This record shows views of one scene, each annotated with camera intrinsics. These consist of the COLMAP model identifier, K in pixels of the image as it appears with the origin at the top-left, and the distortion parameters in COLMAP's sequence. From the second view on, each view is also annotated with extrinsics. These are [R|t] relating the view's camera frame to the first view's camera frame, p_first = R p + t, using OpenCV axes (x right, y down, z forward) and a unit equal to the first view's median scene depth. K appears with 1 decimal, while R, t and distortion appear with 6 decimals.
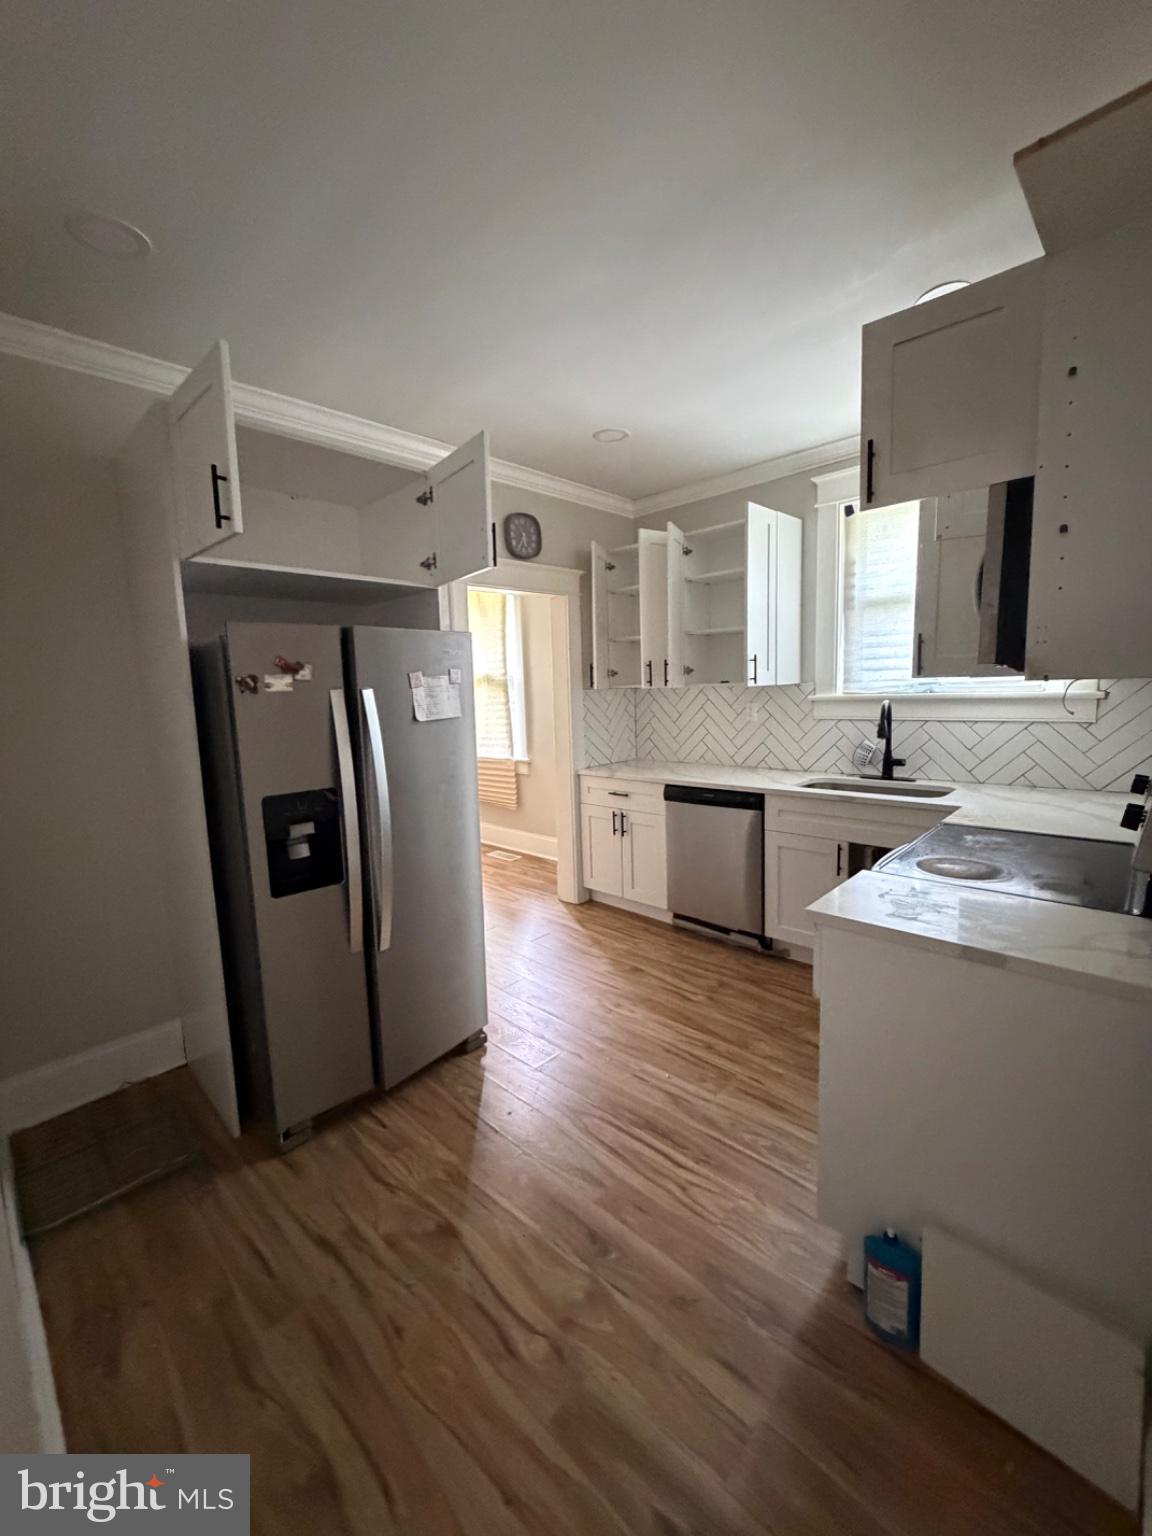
lens RADIAL K [[610.8, 0, 573.6], [0, 610.8, 761.4], [0, 0, 1]] dist [0.001393, -0.000074]
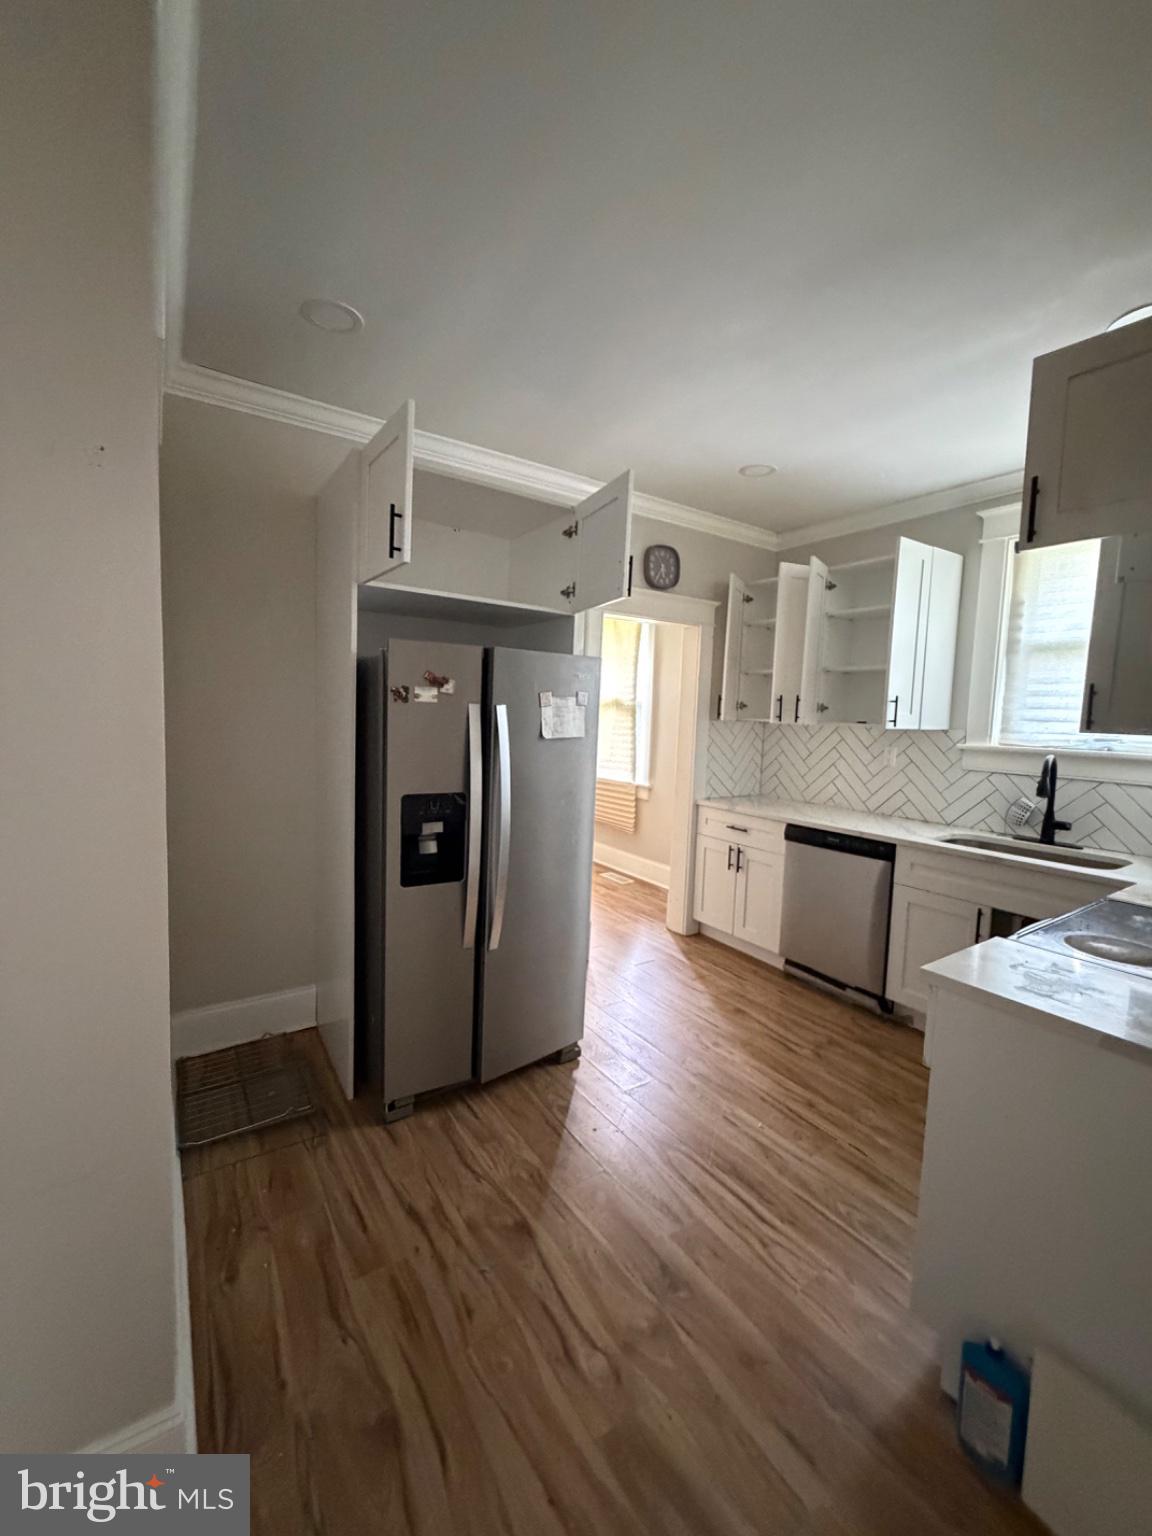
lens RADIAL K [[610.8, 0, 573.6], [0, 610.8, 761.4], [0, 0, 1]] dist [0.001393, -0.000074]
pose [[0.975023, 0.083981, -0.205613, 0.017468], [-0.092443, 0.995207, -0.031883, 0.003455], [0.201950, 0.050094, 0.978114, -0.027836]]
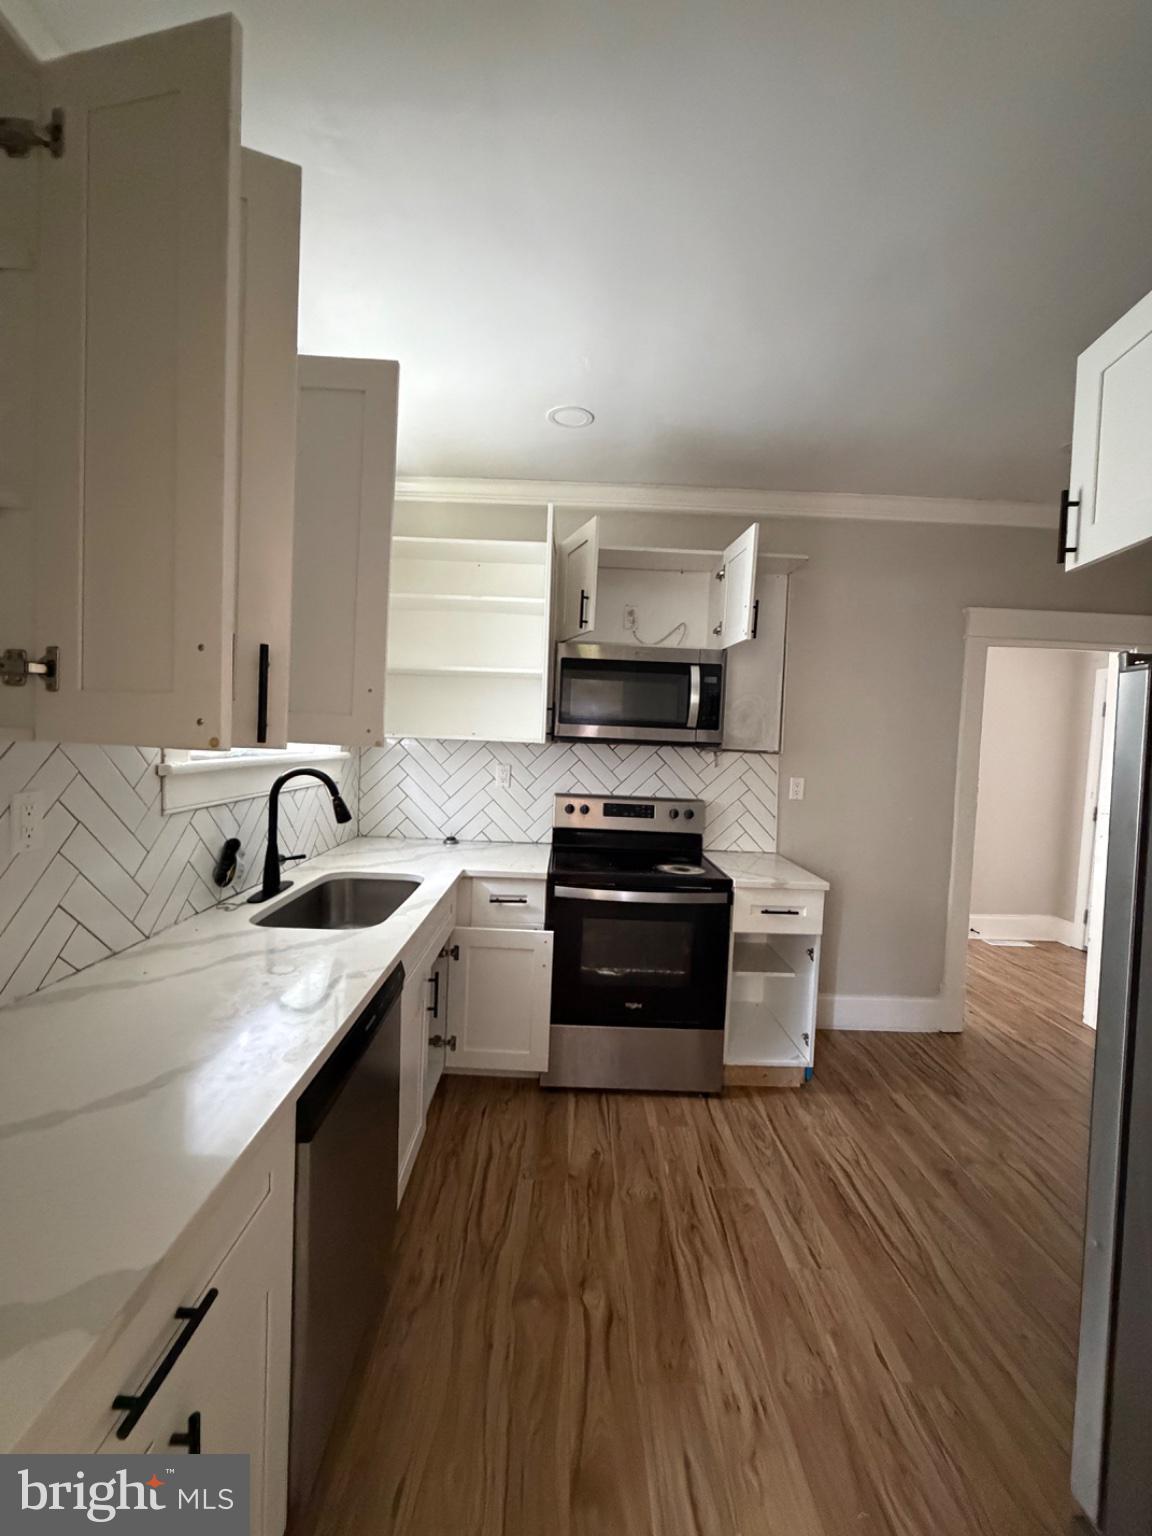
lens RADIAL K [[610.8, 0, 573.6], [0, 610.8, 761.4], [0, 0, 1]] dist [0.001393, -0.000074]
pose [[-0.705405, -0.014704, 0.708652, -0.222622], [0.069837, 0.993478, 0.090132, -0.204597], [-0.705355, 0.113070, -0.699778, 1.731908]]
